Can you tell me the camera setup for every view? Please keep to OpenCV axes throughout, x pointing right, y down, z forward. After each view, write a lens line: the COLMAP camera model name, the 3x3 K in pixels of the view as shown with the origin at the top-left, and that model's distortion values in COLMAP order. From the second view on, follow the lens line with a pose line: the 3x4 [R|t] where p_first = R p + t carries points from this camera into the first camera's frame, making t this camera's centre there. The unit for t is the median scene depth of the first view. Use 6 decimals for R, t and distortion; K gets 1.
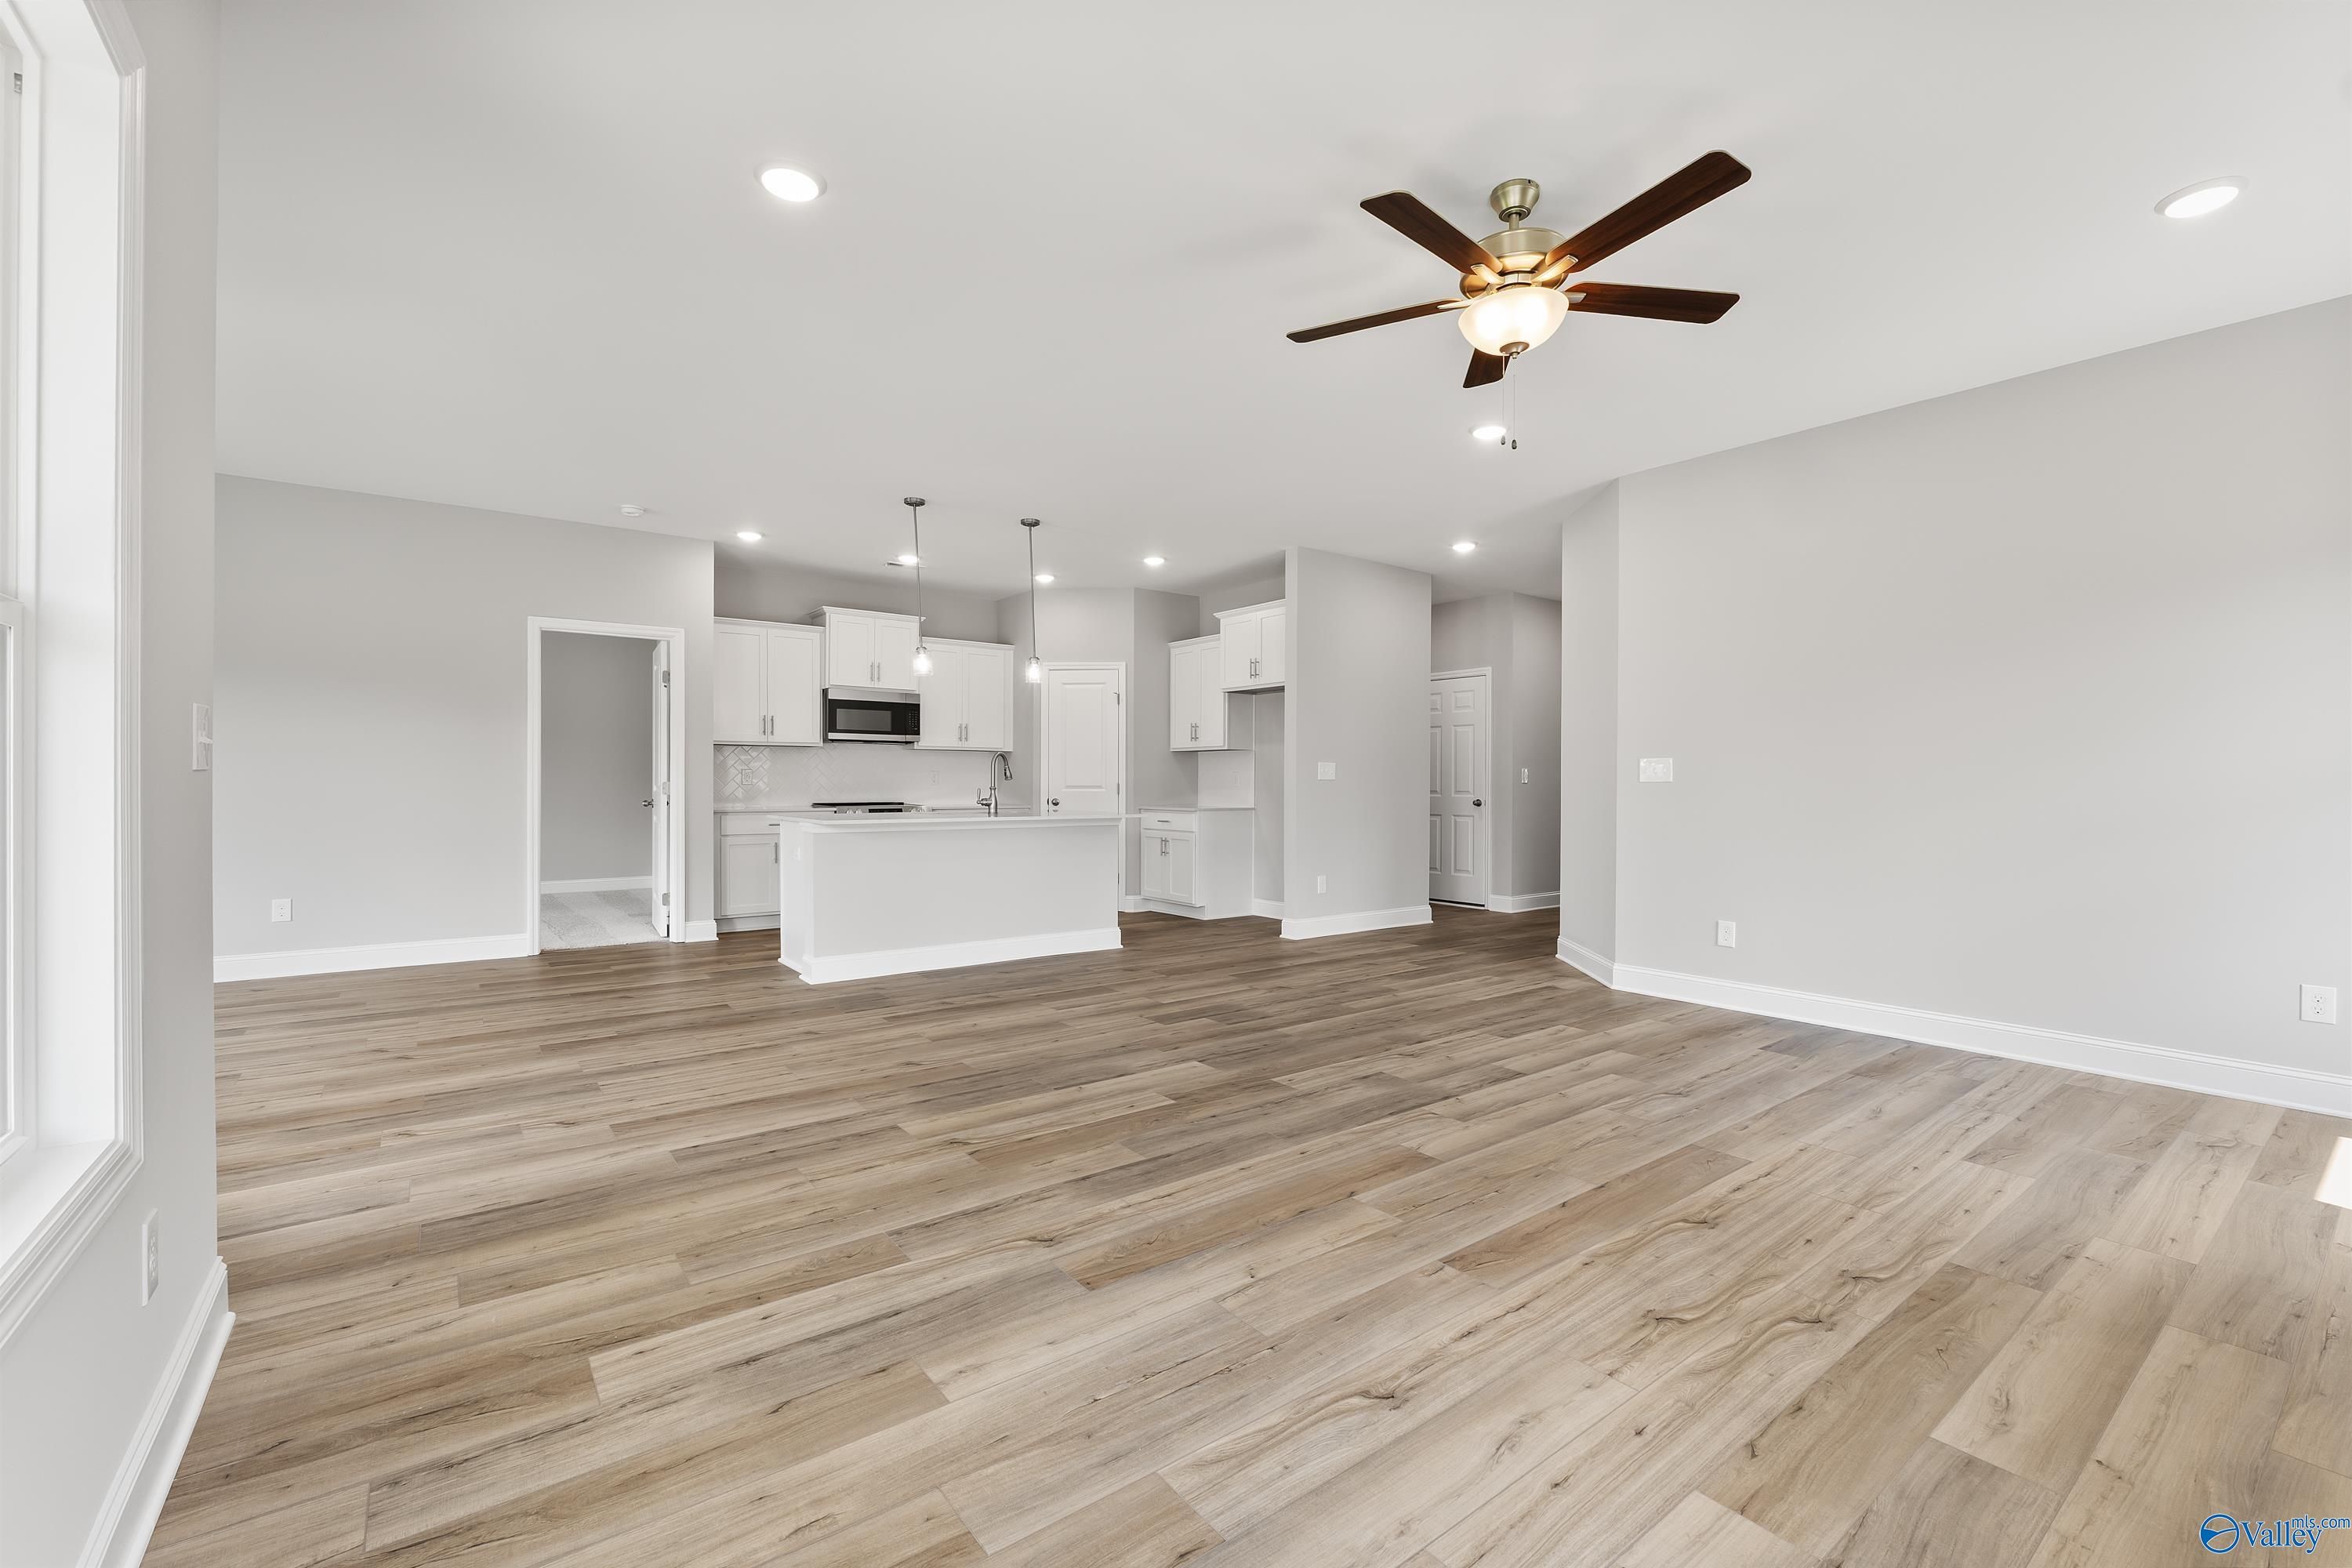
lens RADIAL K [[1003.5, 0, 1179.1], [0, 1003.5, 796.1], [0, 0, 1]] dist [-0.007564, -0.000942]
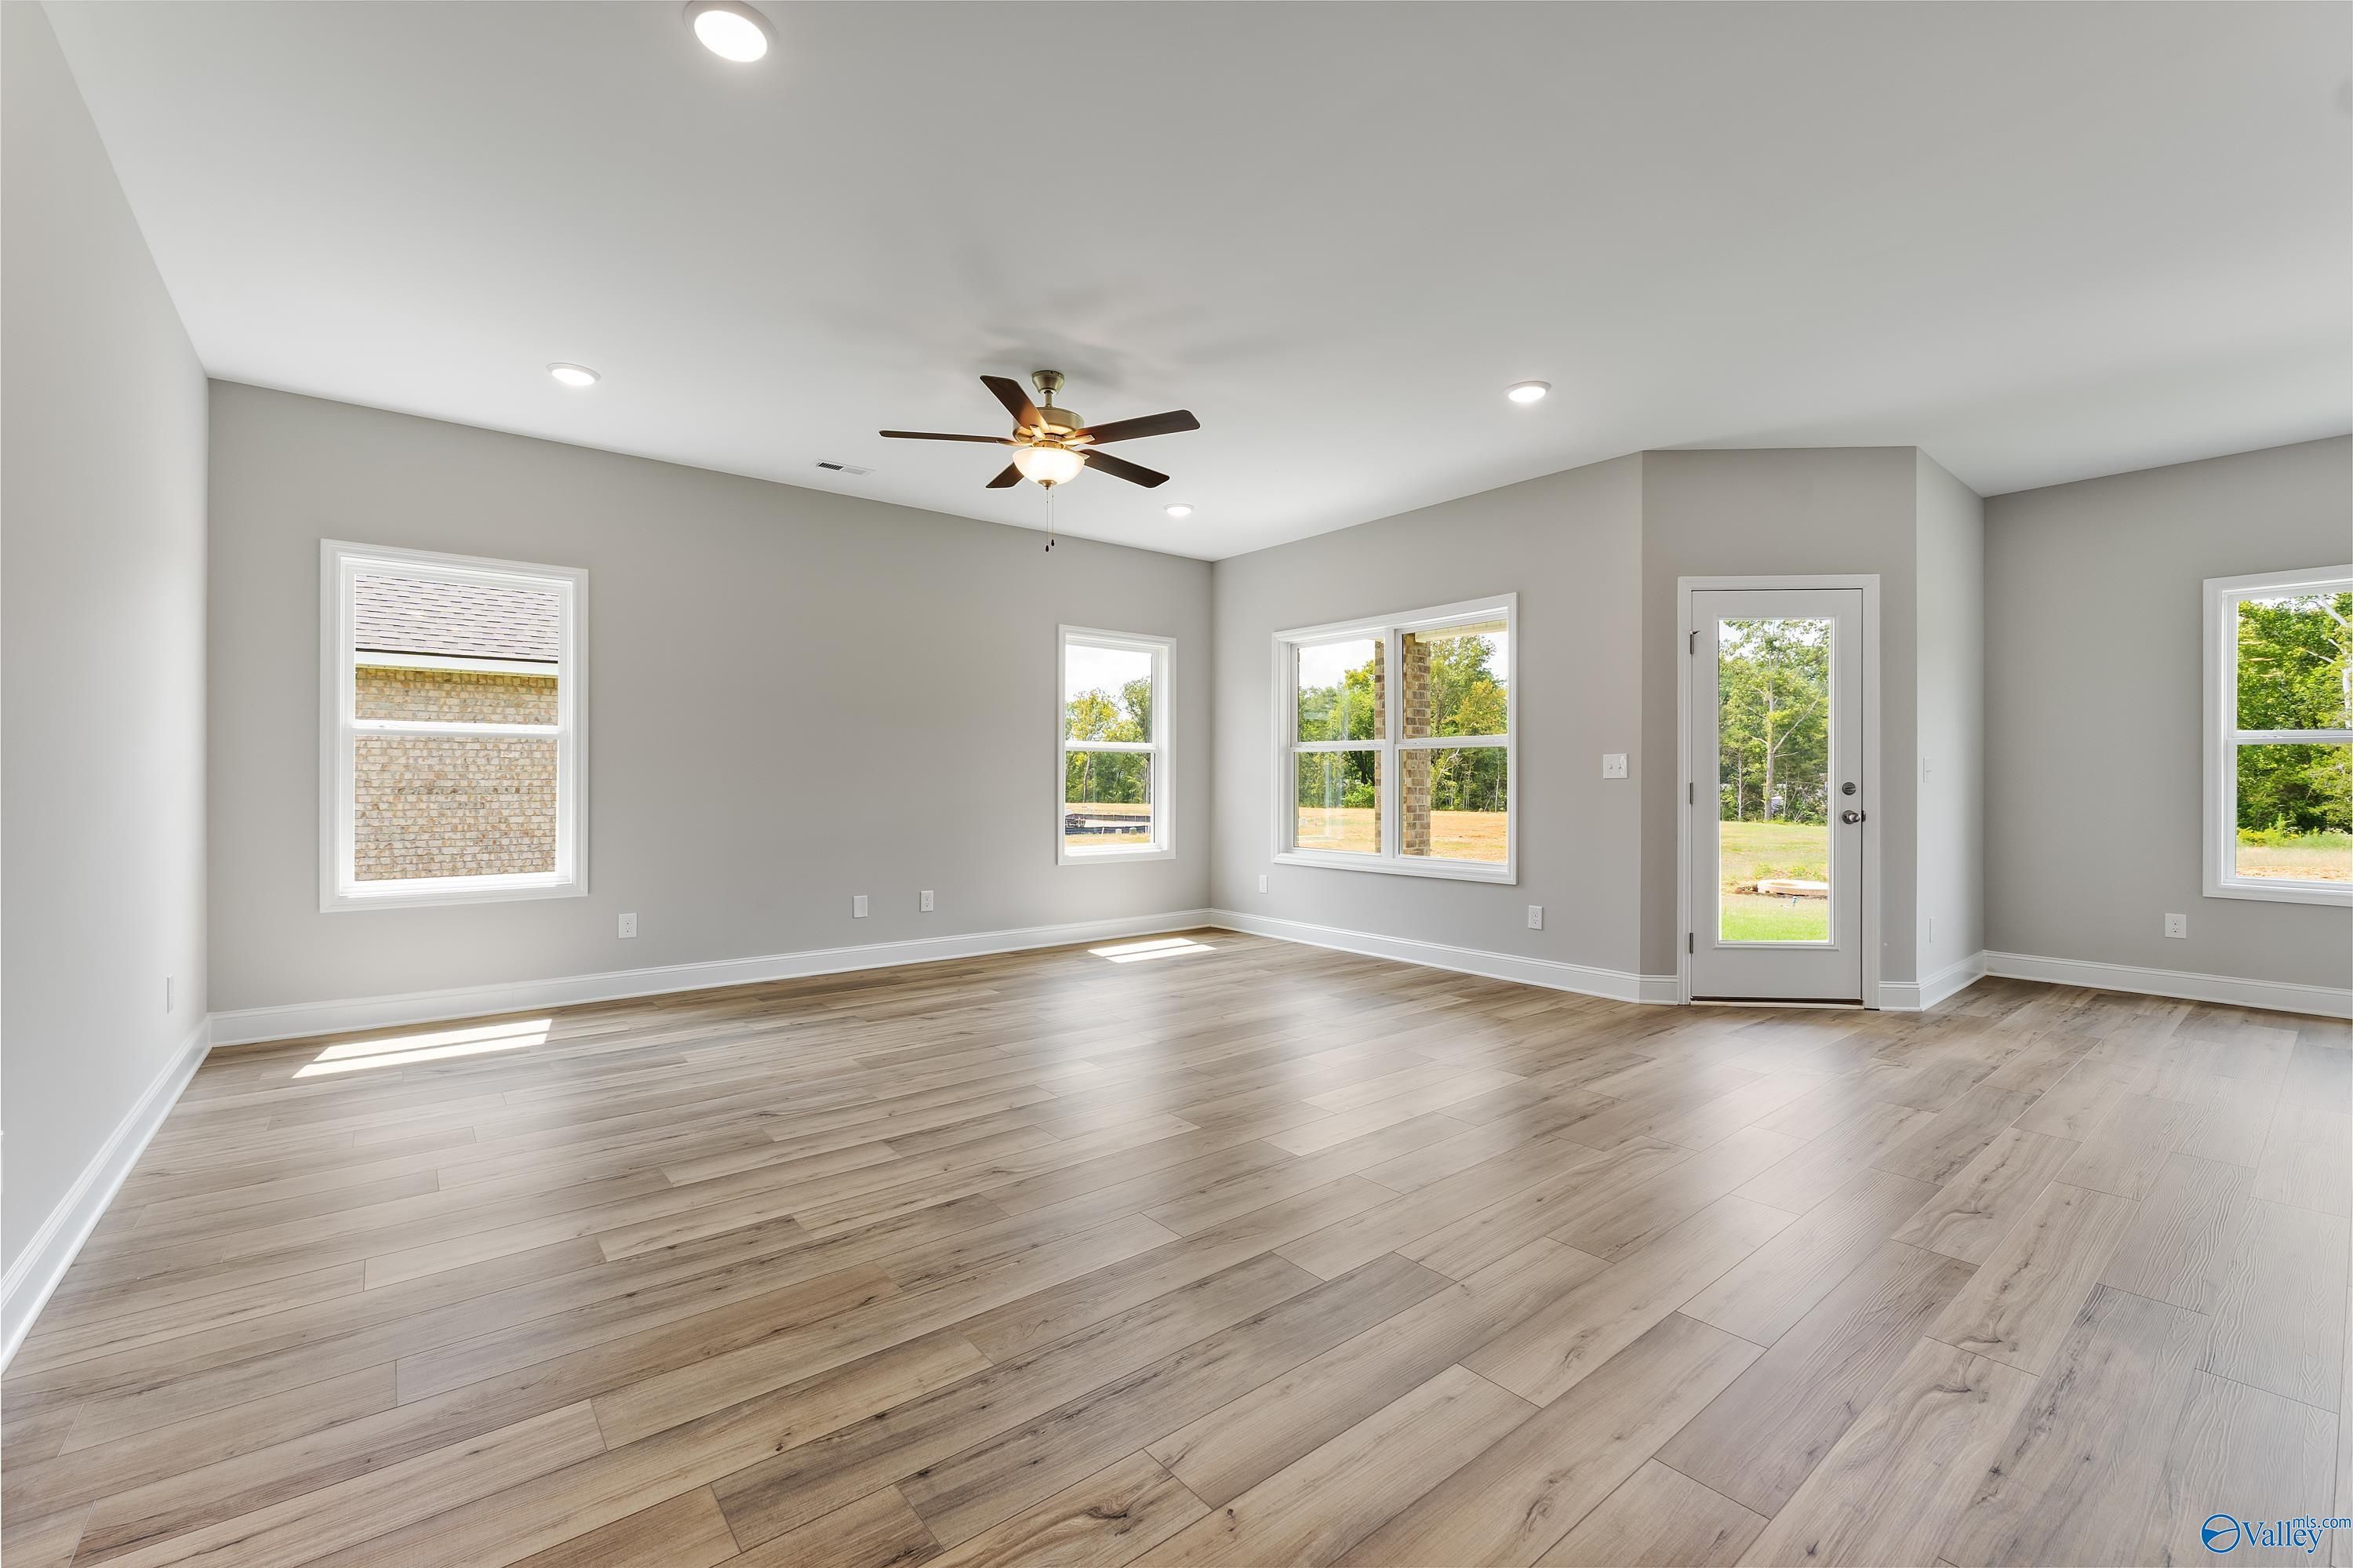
lens RADIAL K [[1004.0, 0, 1188.6], [0, 1004.0, 764.4], [0, 0, 1]] dist [-0.007564, -0.000942]
pose [[-0.999389, -0.006485, -0.034355, 0.065152], [-0.006925, 0.999895, 0.012712, -0.019804], [0.034269, 0.012942, -0.999329, 0.909224]]
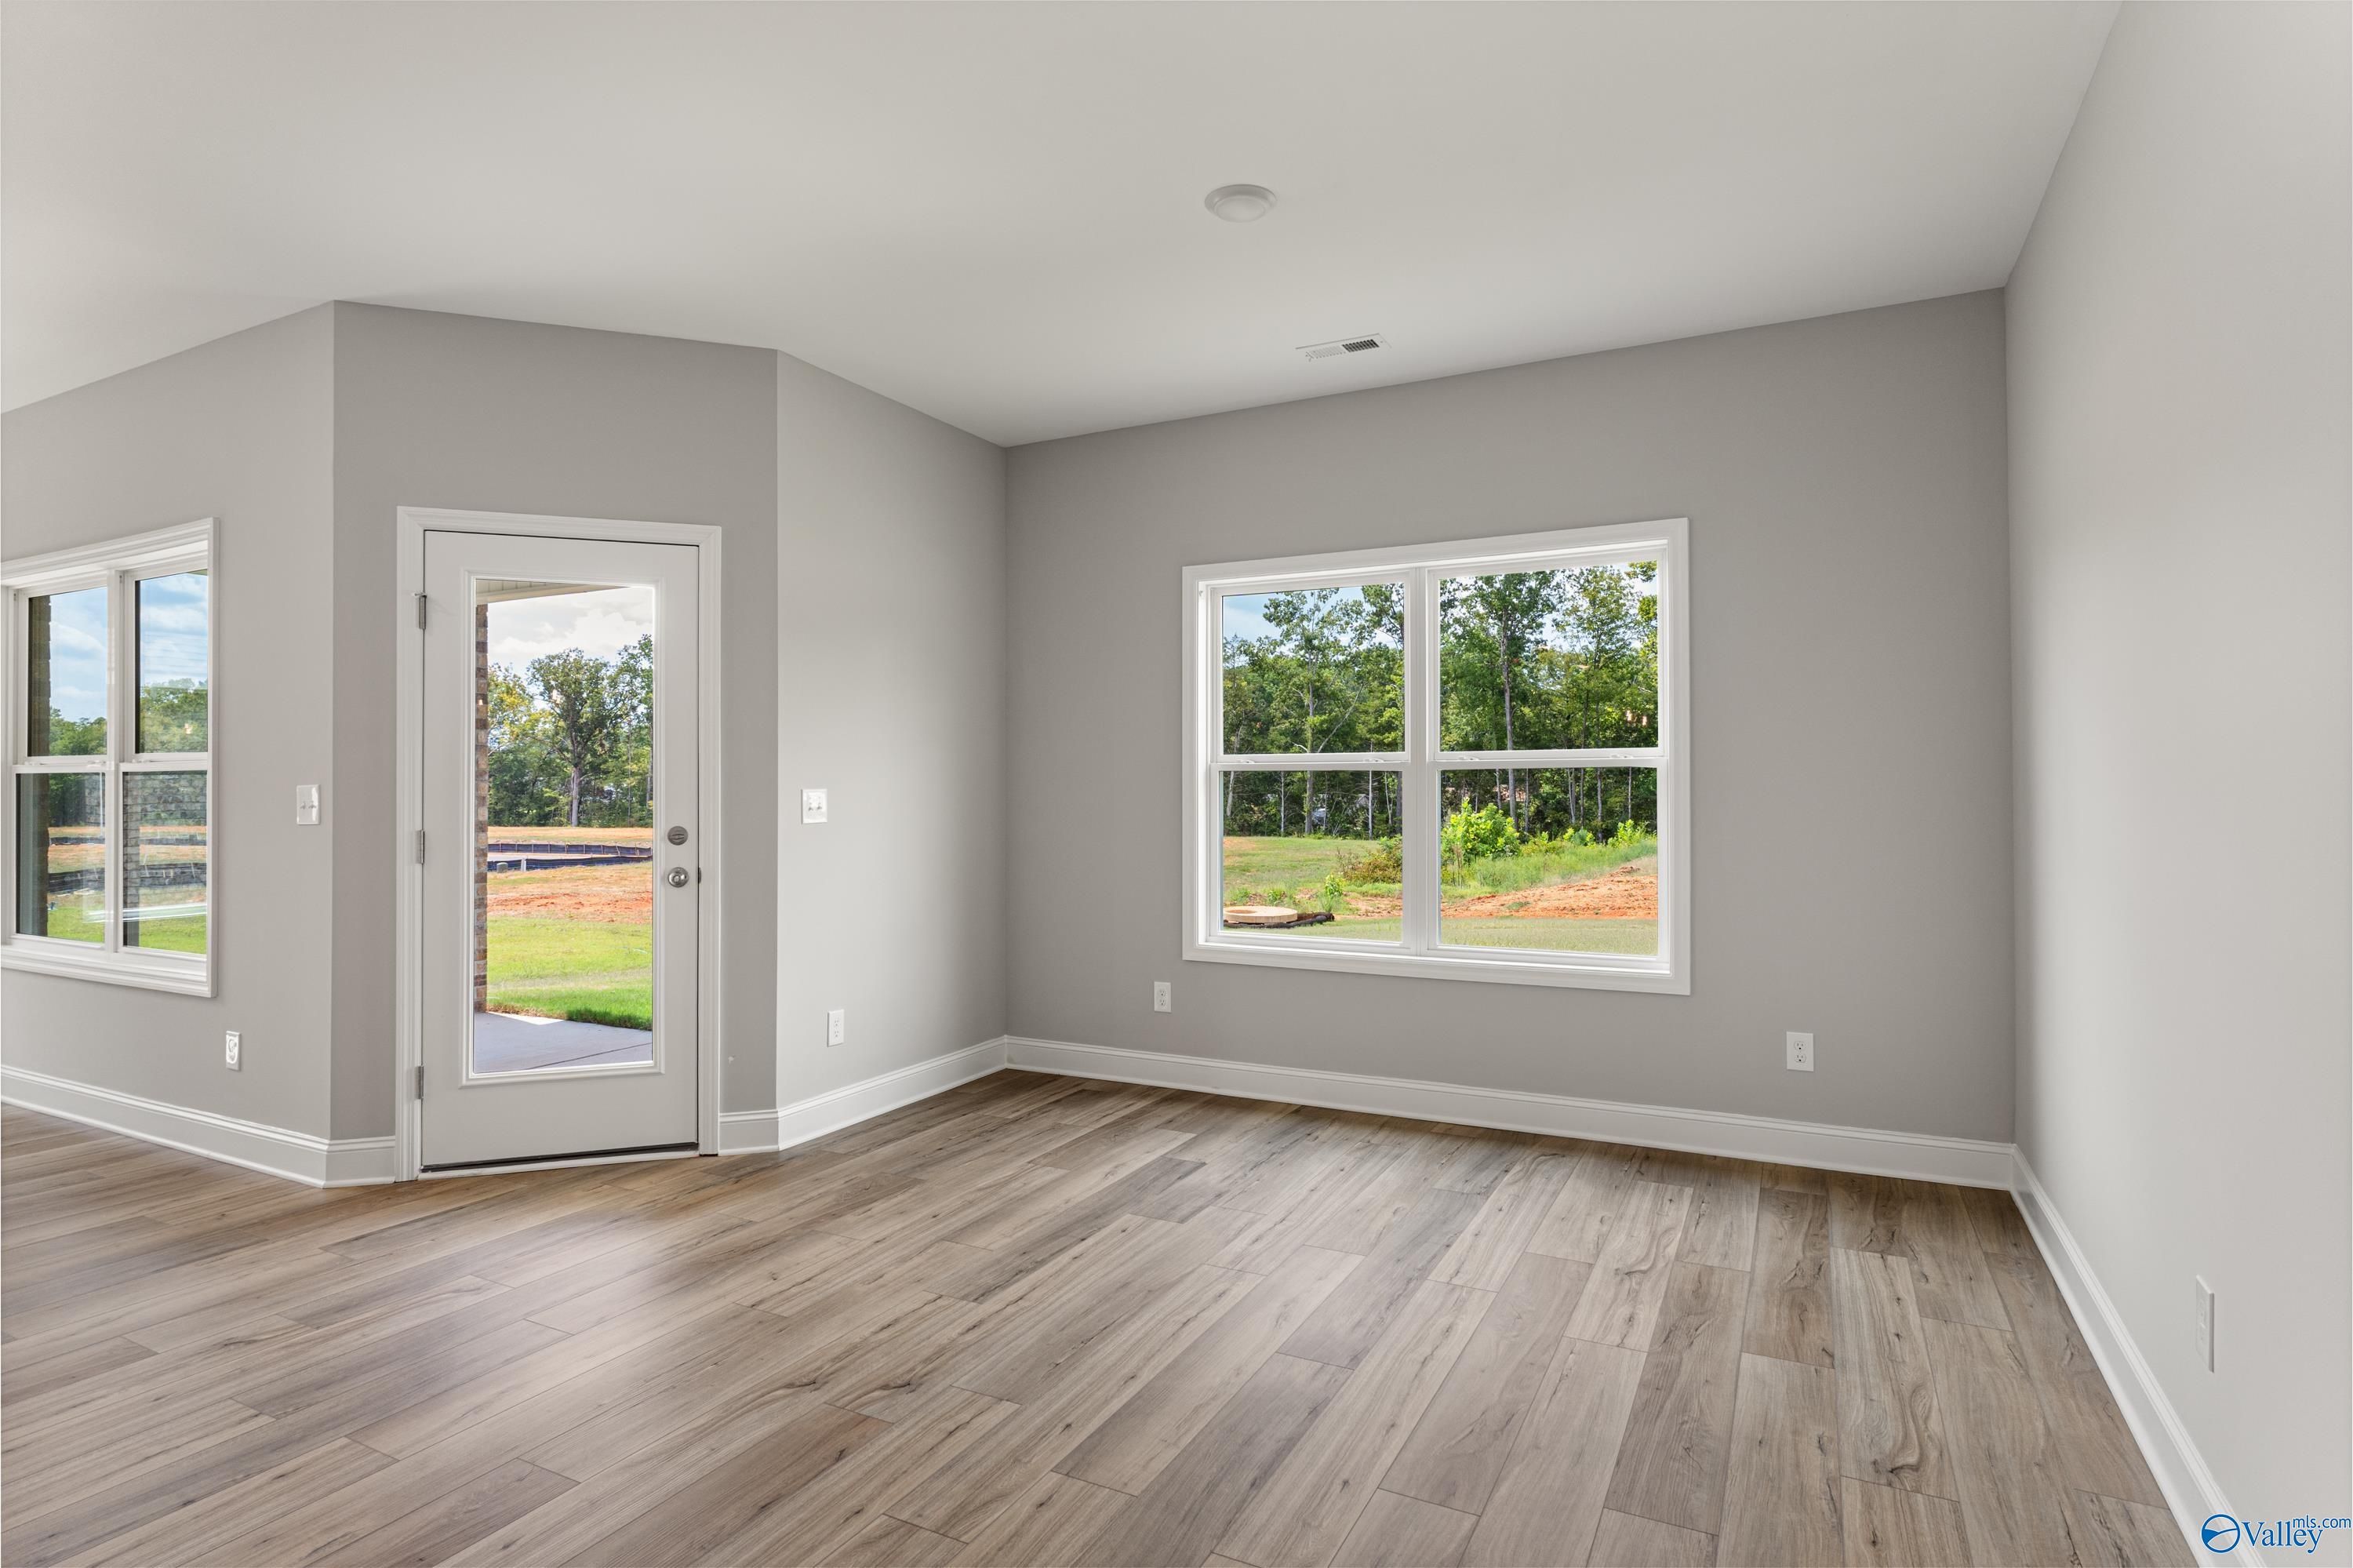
lens RADIAL K [[1239.4, 0, 1194.7], [0, 1239.4, 773.1], [0, 0, 1]] dist [-0.007452, 0.000041]
pose [[-0.899123, -0.007272, -0.437635, -0.353312], [-0.012564, 0.999879, 0.009198, -0.034872], [0.437515, 0.013769, -0.899106, 0.869682]]
